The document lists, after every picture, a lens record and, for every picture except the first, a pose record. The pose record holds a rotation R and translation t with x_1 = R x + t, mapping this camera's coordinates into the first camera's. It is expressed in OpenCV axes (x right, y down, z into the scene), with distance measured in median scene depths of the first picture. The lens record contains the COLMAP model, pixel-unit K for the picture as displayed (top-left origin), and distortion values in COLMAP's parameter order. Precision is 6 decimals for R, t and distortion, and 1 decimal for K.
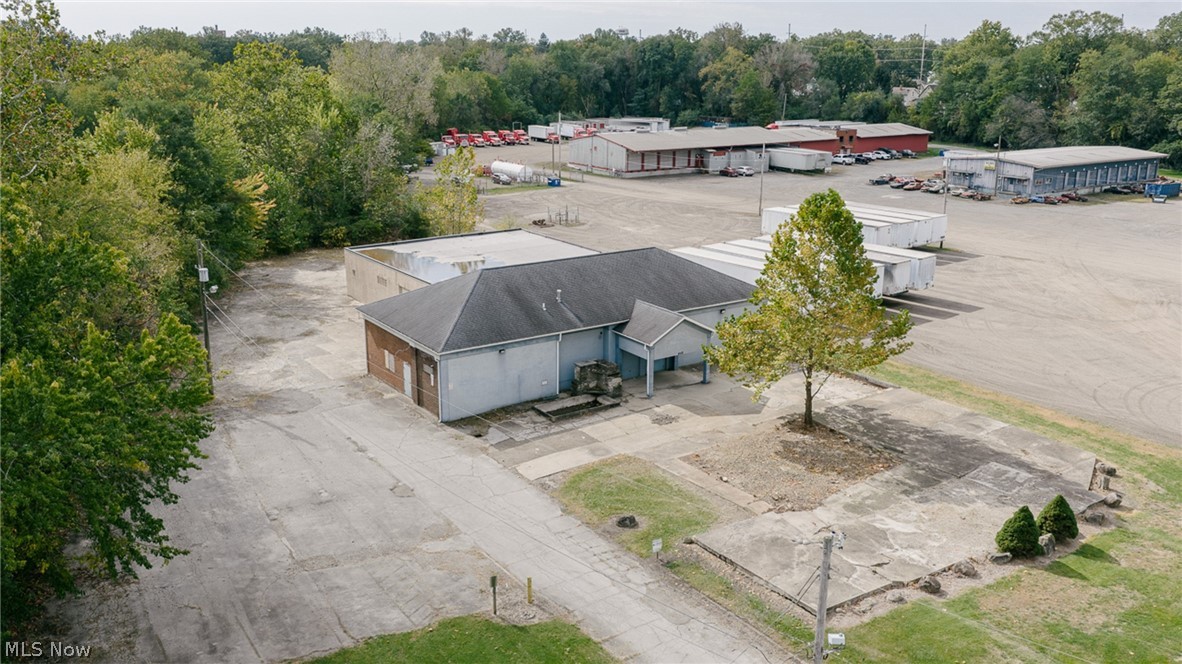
lens RADIAL K [[984.2, 0, 597.8], [0, 984.2, 338.9], [0, 0, 1]] dist [0.028693, -0.054413]
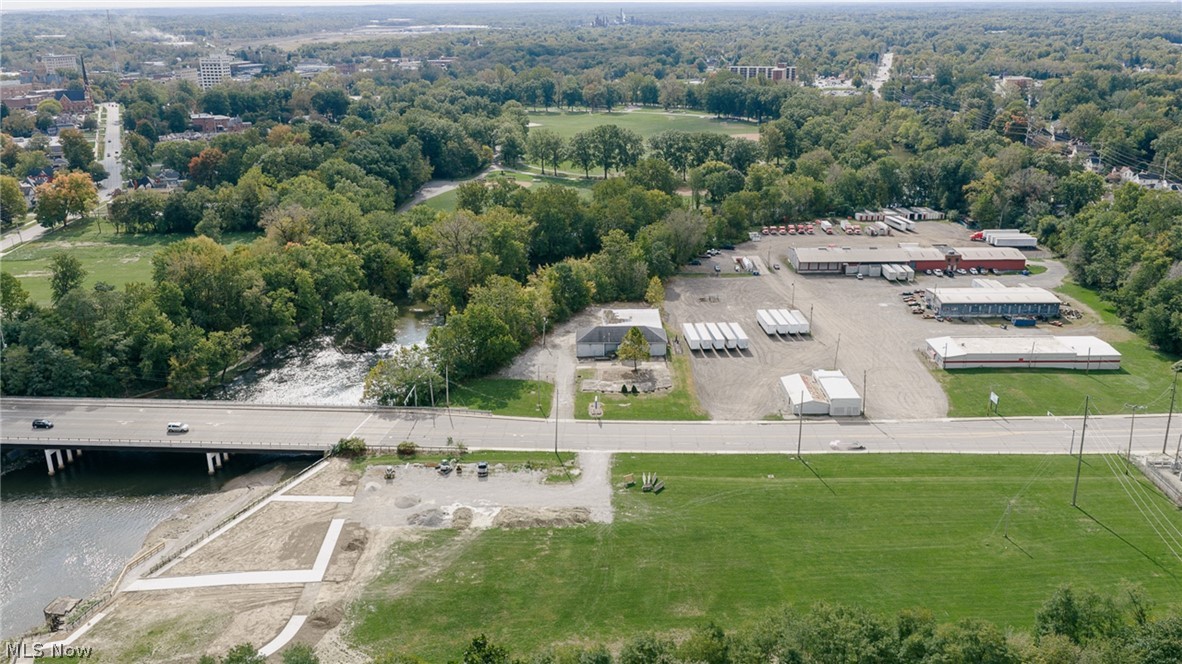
lens RADIAL K [[984.2, 0, 591.6], [0, 984.2, 331.0], [0, 0, 1]] dist [0.028693, -0.054413]
pose [[0.816484, 0.168803, -0.552141, 2.478402], [-0.145833, 0.985593, 0.085668, -0.452968], [0.558647, 0.010574, 0.829338, -2.910169]]
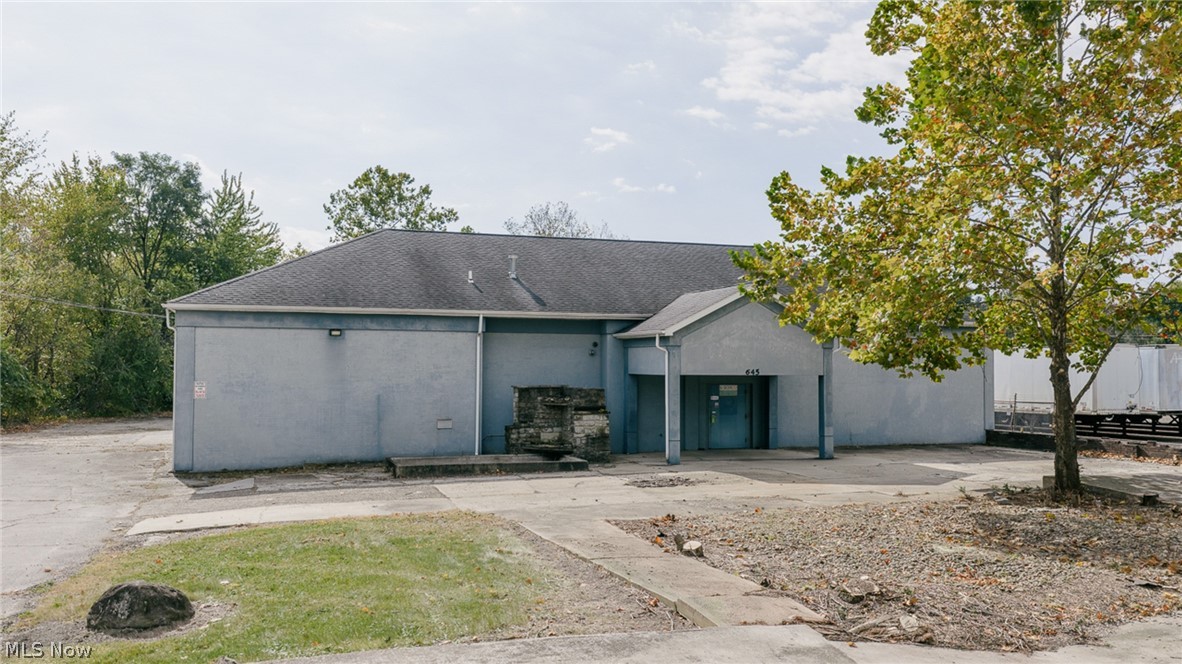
lens RADIAL K [[984.2, 0, 602.0], [0, 984.2, 336.8], [0, 0, 1]] dist [0.028693, -0.054413]
pose [[0.958191, -0.015314, -0.285720, 0.147274], [-0.074148, 0.951166, -0.299643, 0.137108], [0.276356, 0.308301, 0.910263, 0.589385]]
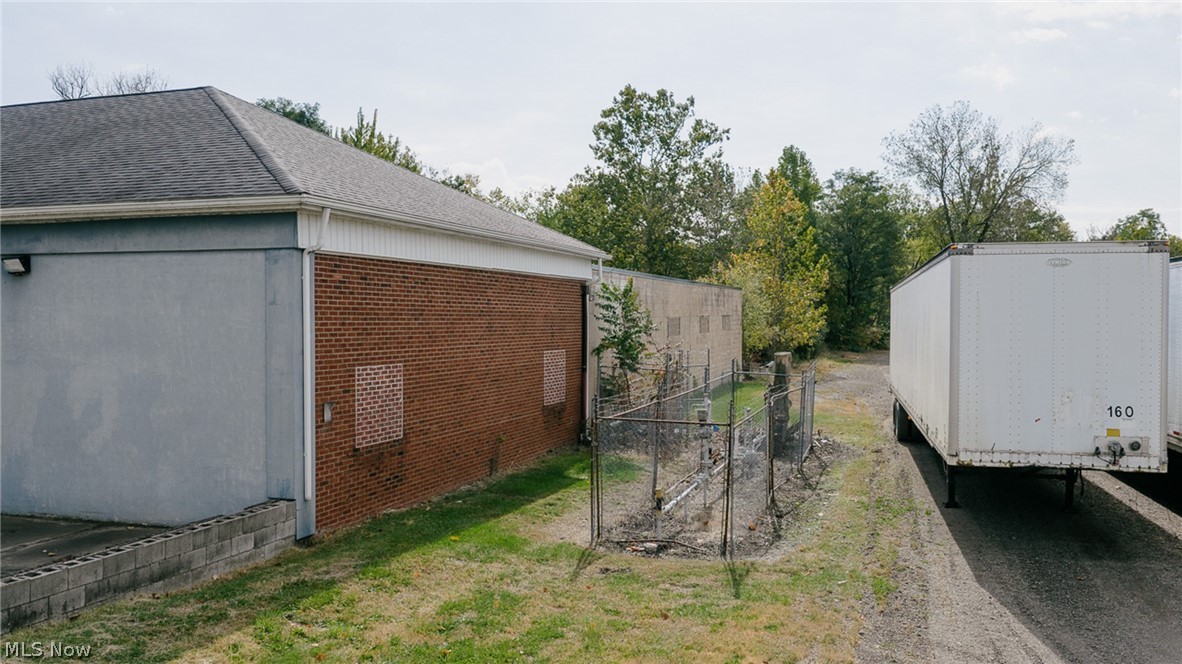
lens RADIAL K [[984.2, 0, 596.1], [0, 984.2, 330.5], [0, 0, 1]] dist [0.028693, -0.054413]
pose [[0.601925, 0.002809, -0.798548, 0.393908], [-0.211543, 0.964829, -0.156062, -0.010652], [0.770024, 0.262865, 0.581348, 1.094431]]
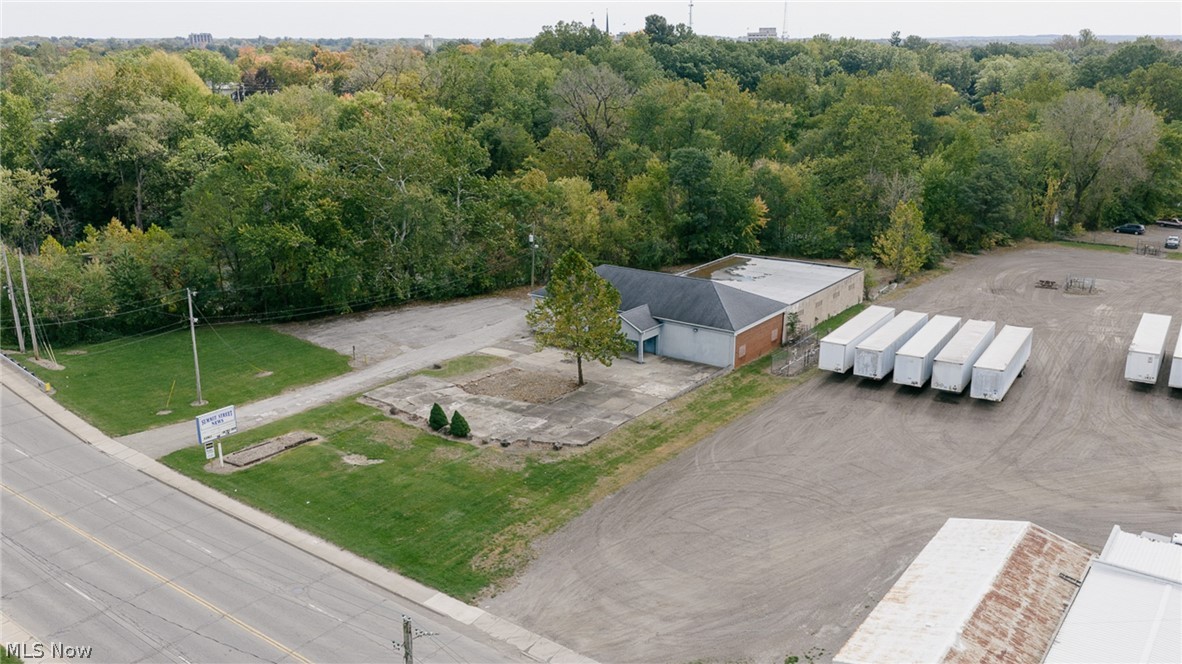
lens RADIAL K [[984.2, 0, 592.2], [0, 984.2, 328.9], [0, 0, 1]] dist [0.028693, -0.054413]
pose [[0.315335, 0.253886, -0.914388, 1.587155], [-0.254183, 0.950938, 0.176377, -0.278968], [0.914306, 0.176804, 0.364397, 0.363457]]
